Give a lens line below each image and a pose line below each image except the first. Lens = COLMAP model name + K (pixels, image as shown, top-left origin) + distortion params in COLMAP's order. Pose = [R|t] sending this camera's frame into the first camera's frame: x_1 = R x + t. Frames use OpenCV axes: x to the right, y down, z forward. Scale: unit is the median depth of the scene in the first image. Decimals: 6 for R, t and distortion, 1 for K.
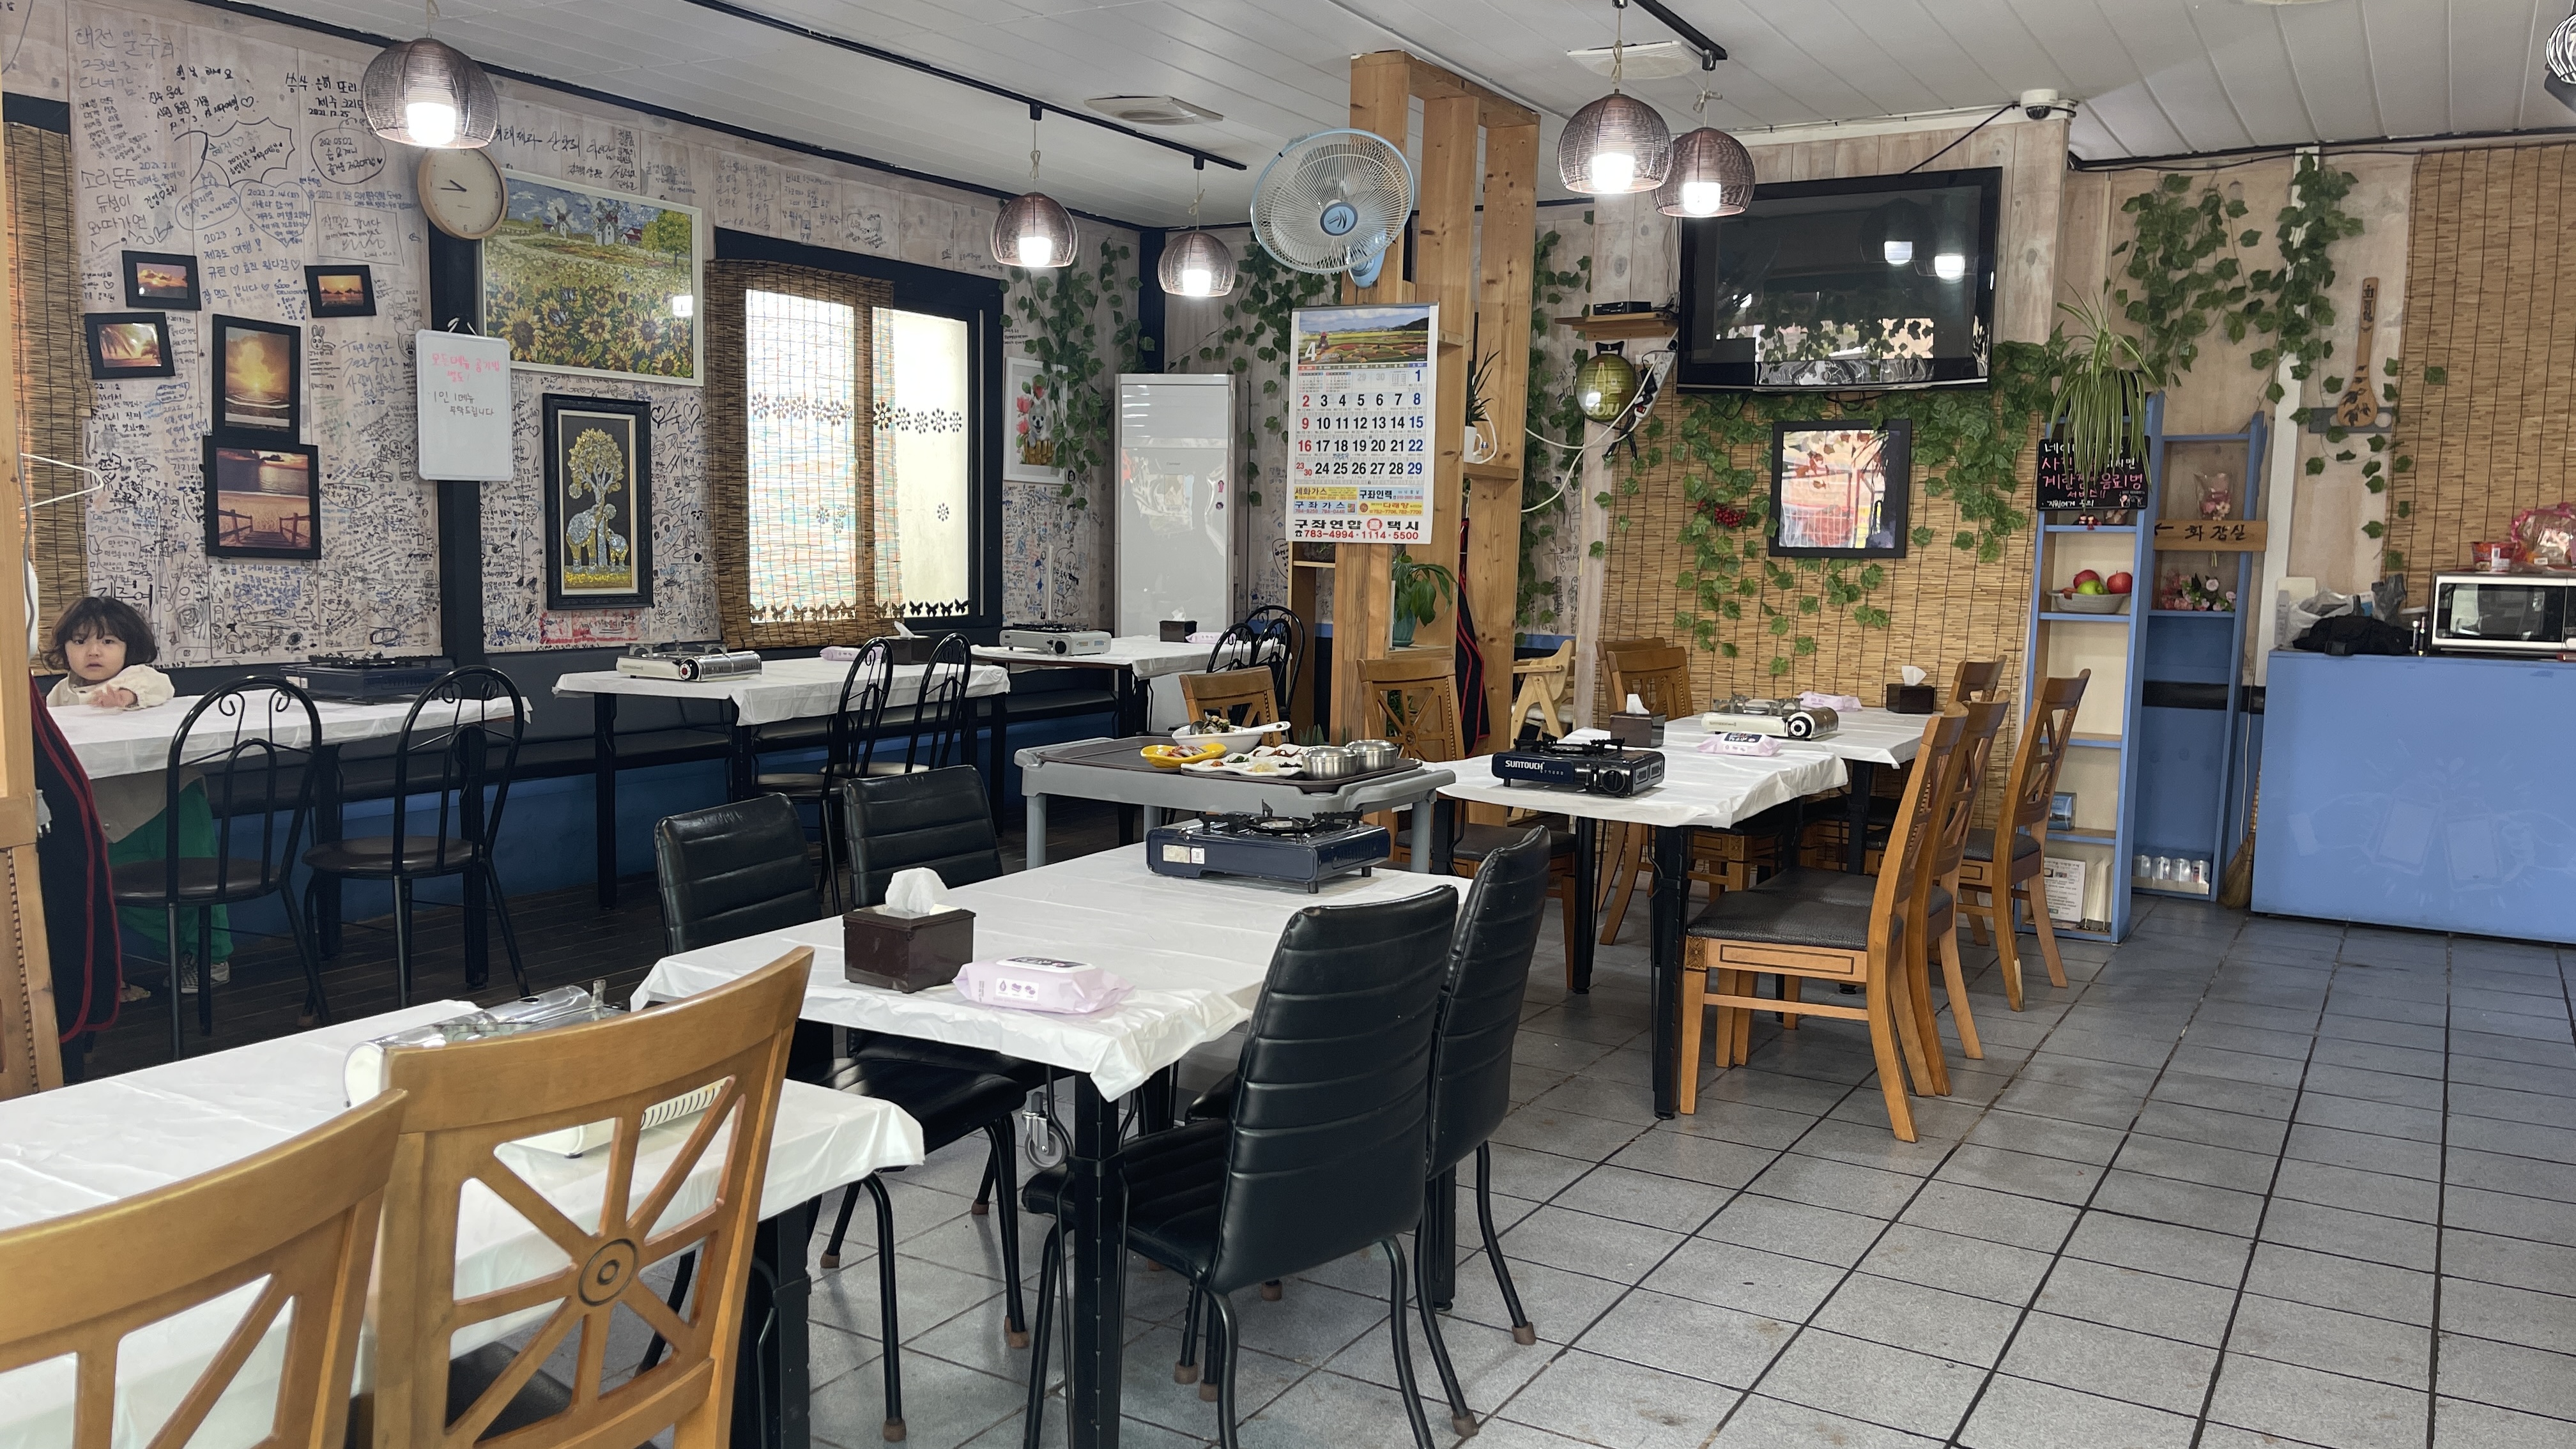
lens RADIAL K [[1946.2, 0, 1287.8], [0, 1946.2, 733.9], [0, 0, 1]] dist [0.015685, 0.003491]
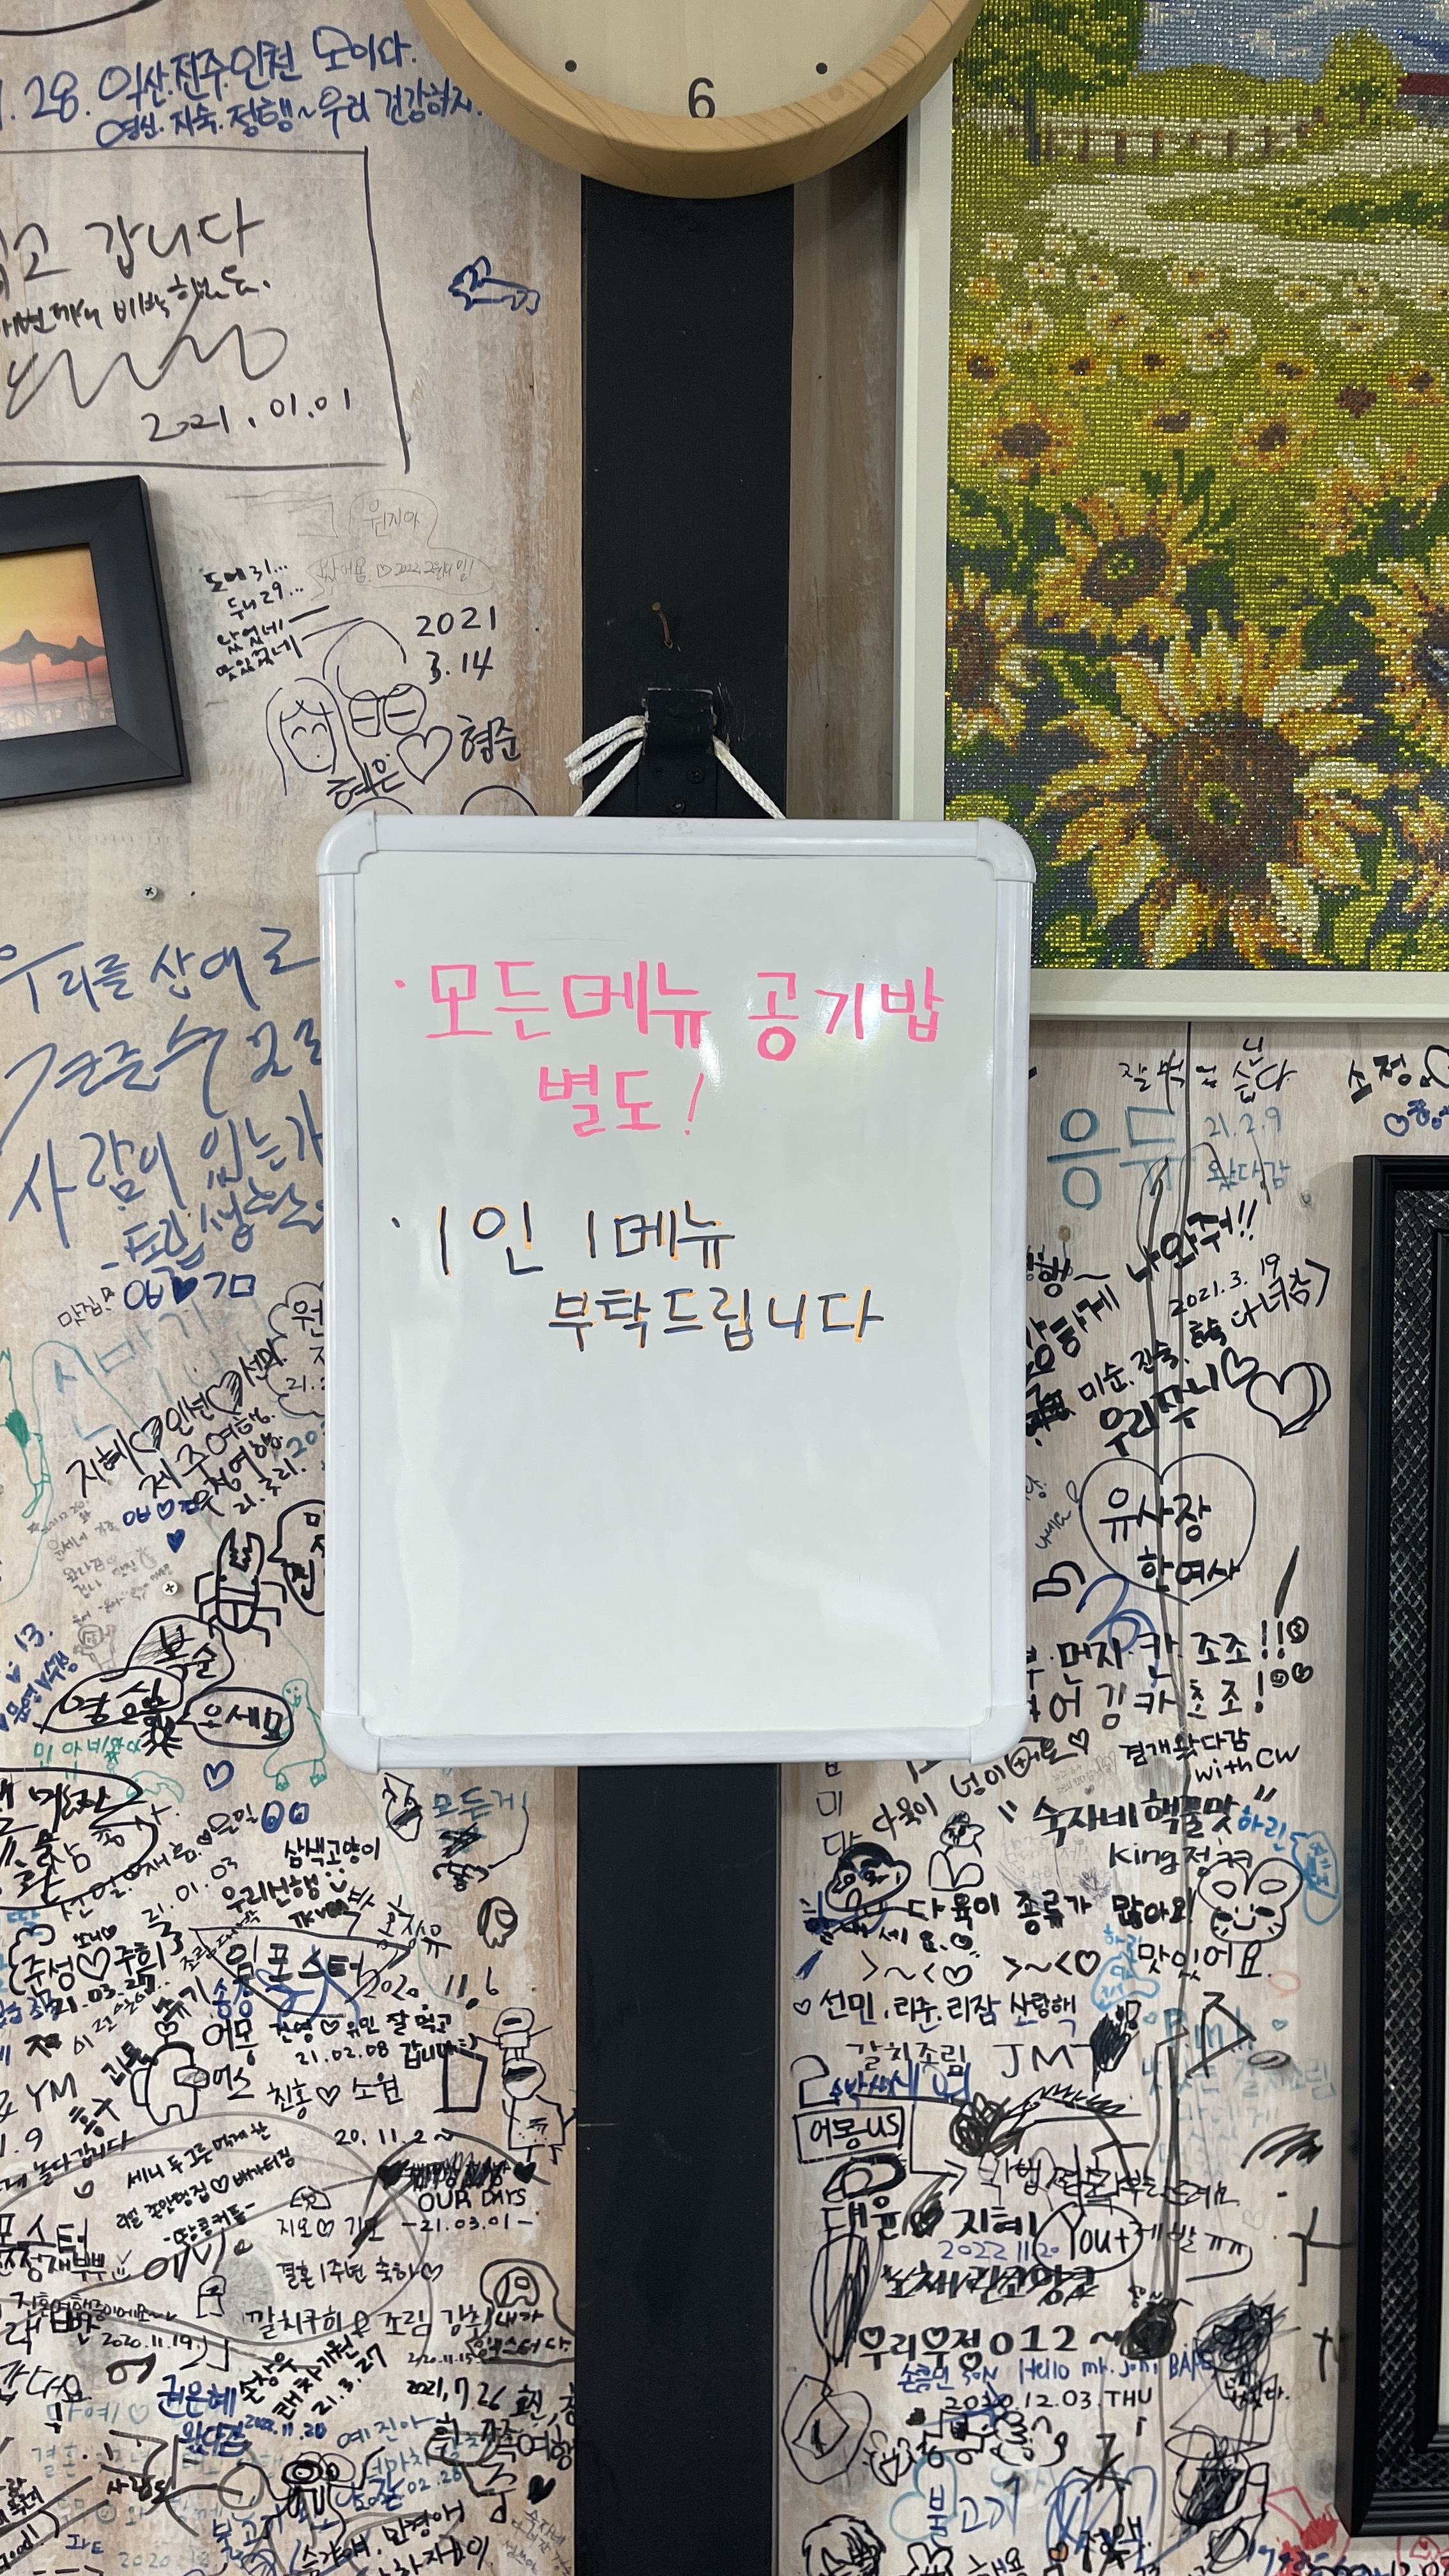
lens RADIAL K [[1946.2, 0, 723.1], [0, 1946.2, 1295.7], [0, 0, 1]] dist [0.015685, 0.003491]
pose [[0.526932, 0.011660, -0.849827, -0.290779], [-0.081683, 0.995972, -0.036982, -0.162299], [0.845973, 0.088903, 0.525762, 0.925535]]
